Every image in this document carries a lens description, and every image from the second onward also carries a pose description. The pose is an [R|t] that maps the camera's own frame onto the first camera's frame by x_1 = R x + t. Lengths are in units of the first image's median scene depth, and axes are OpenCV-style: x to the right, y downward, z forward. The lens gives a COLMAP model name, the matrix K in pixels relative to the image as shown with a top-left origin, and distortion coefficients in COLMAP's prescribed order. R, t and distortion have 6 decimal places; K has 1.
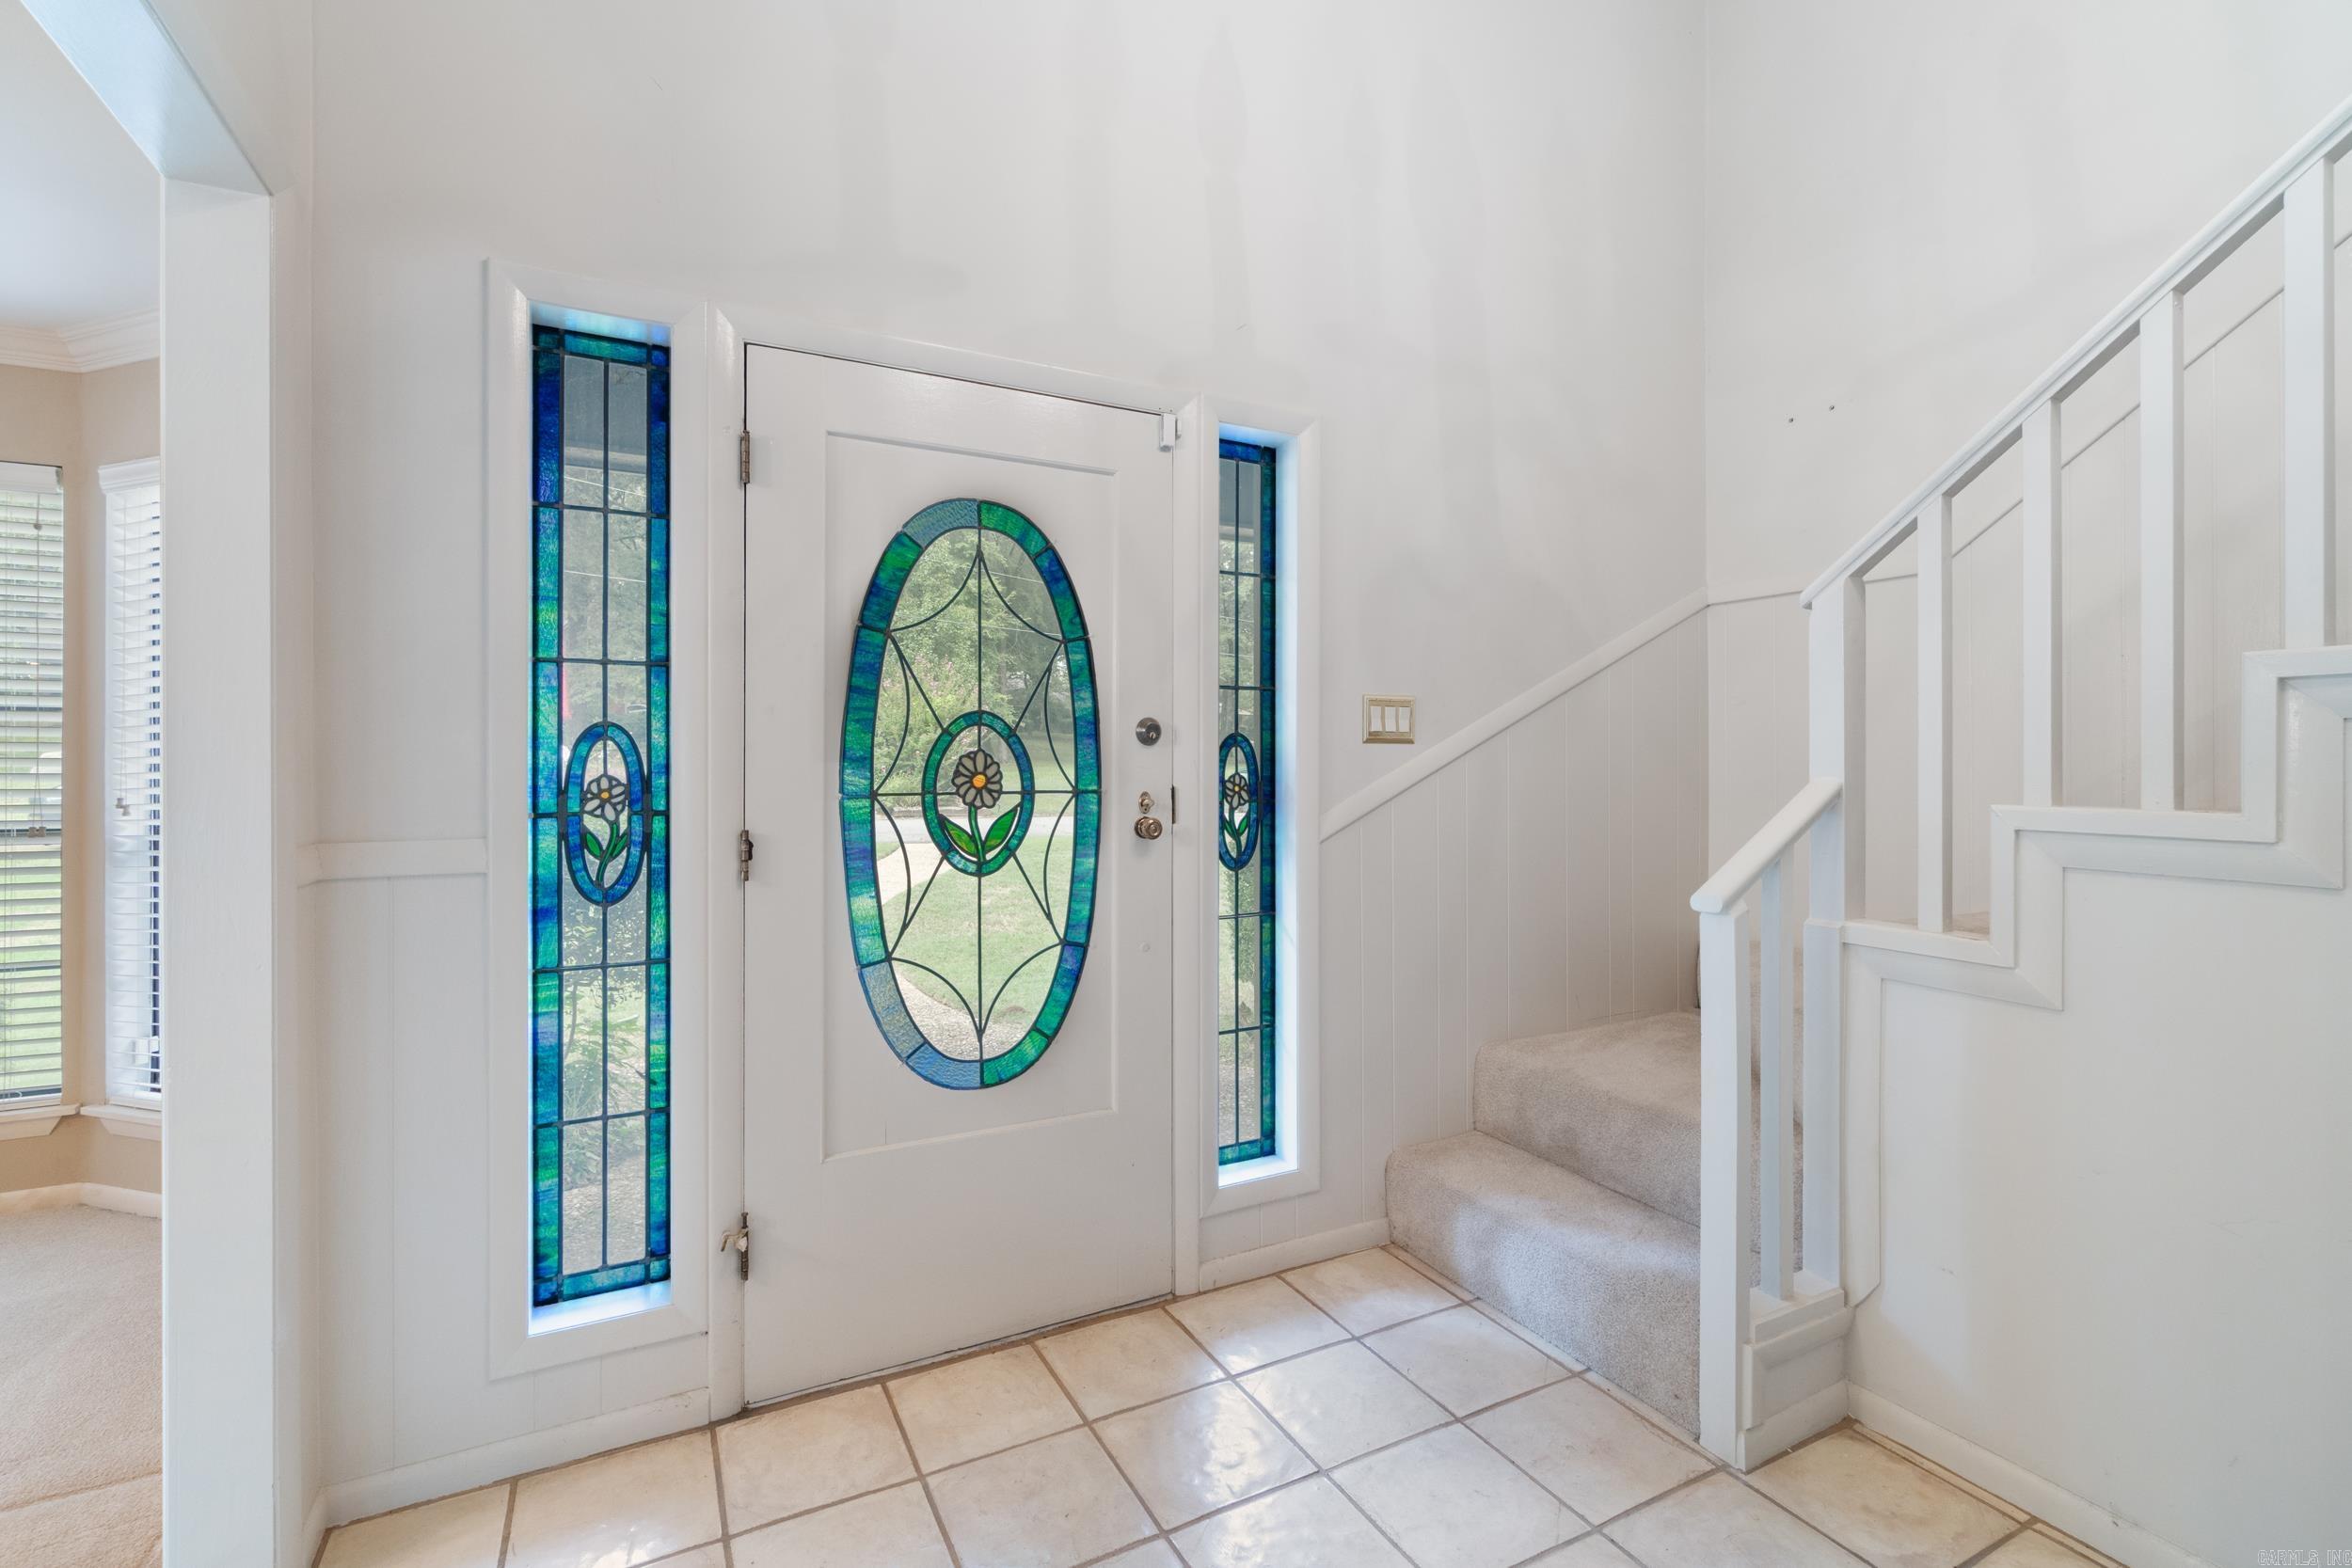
lens RADIAL K [[1023.6, 0, 1162.6], [0, 1023.6, 775.8], [0, 0, 1]] dist [-0.008494, 0.000449]
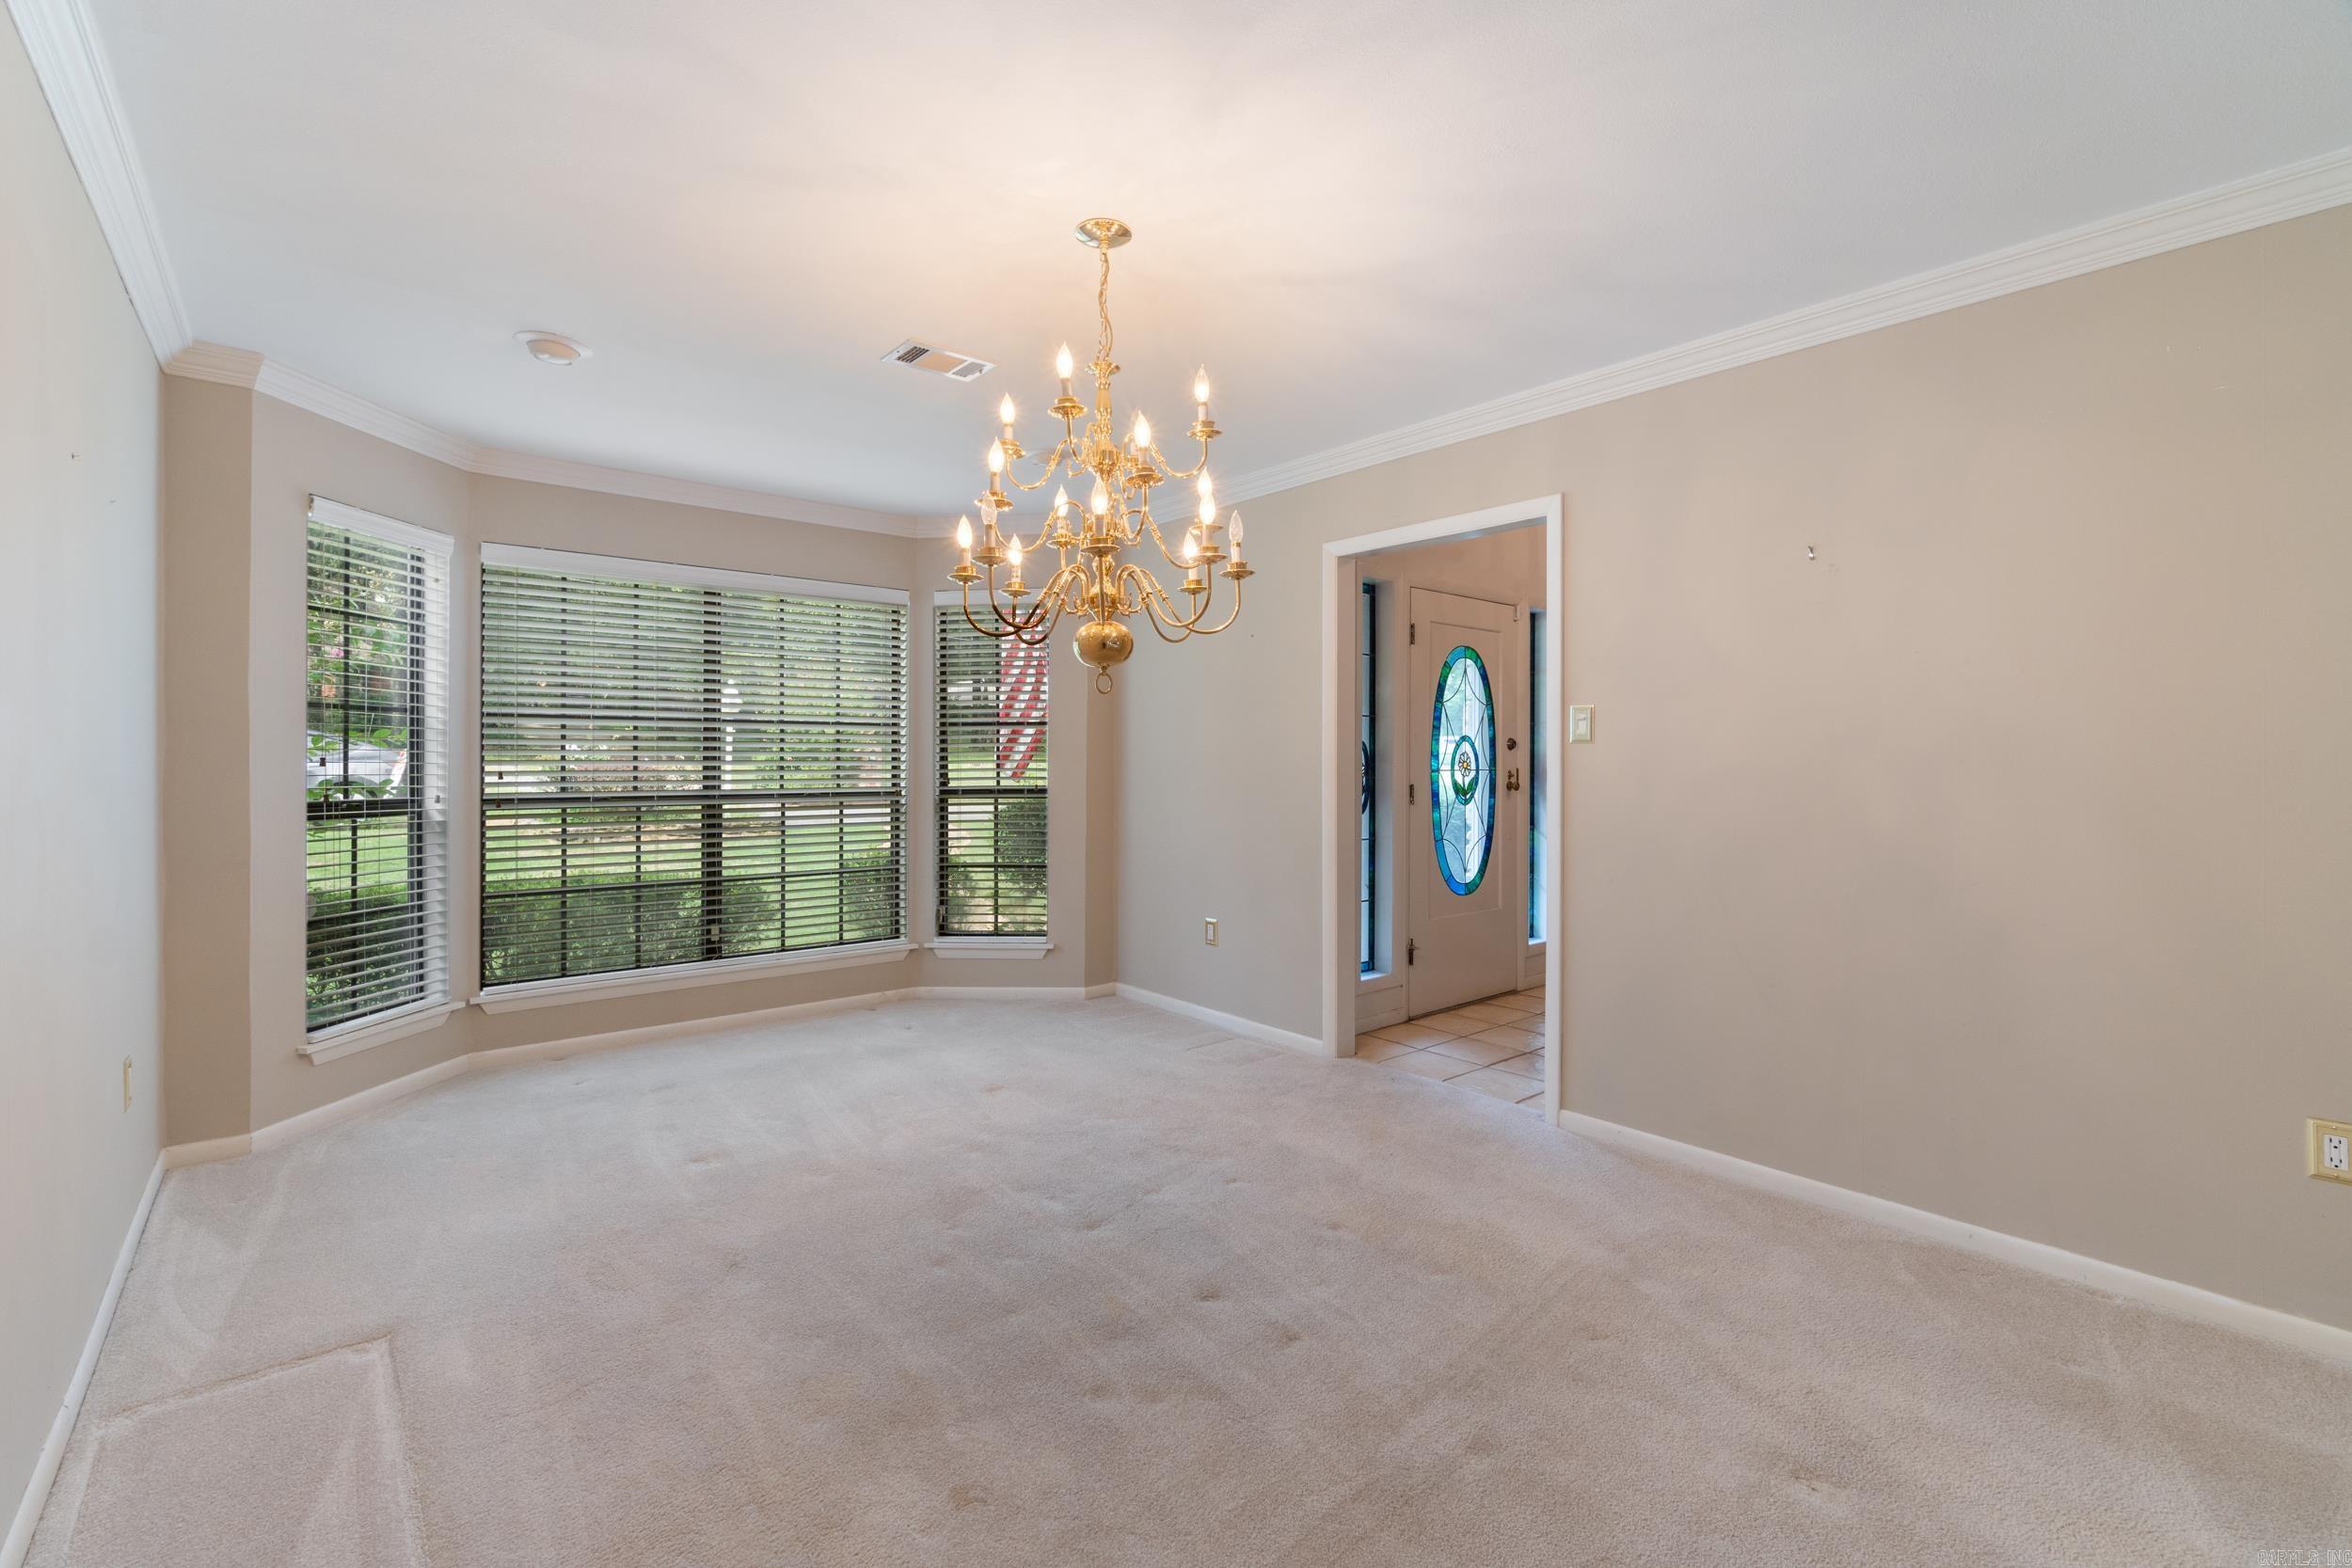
lens RADIAL K [[1023.6, 0, 1162.6], [0, 1023.6, 775.8], [0, 0, 1]] dist [-0.008494, 0.000449]
pose [[0.977470, 0.002034, 0.211064, -1.344258], [-0.003747, 0.999963, 0.007718, 0.013983], [-0.211041, -0.008335, 0.977442, -1.145990]]
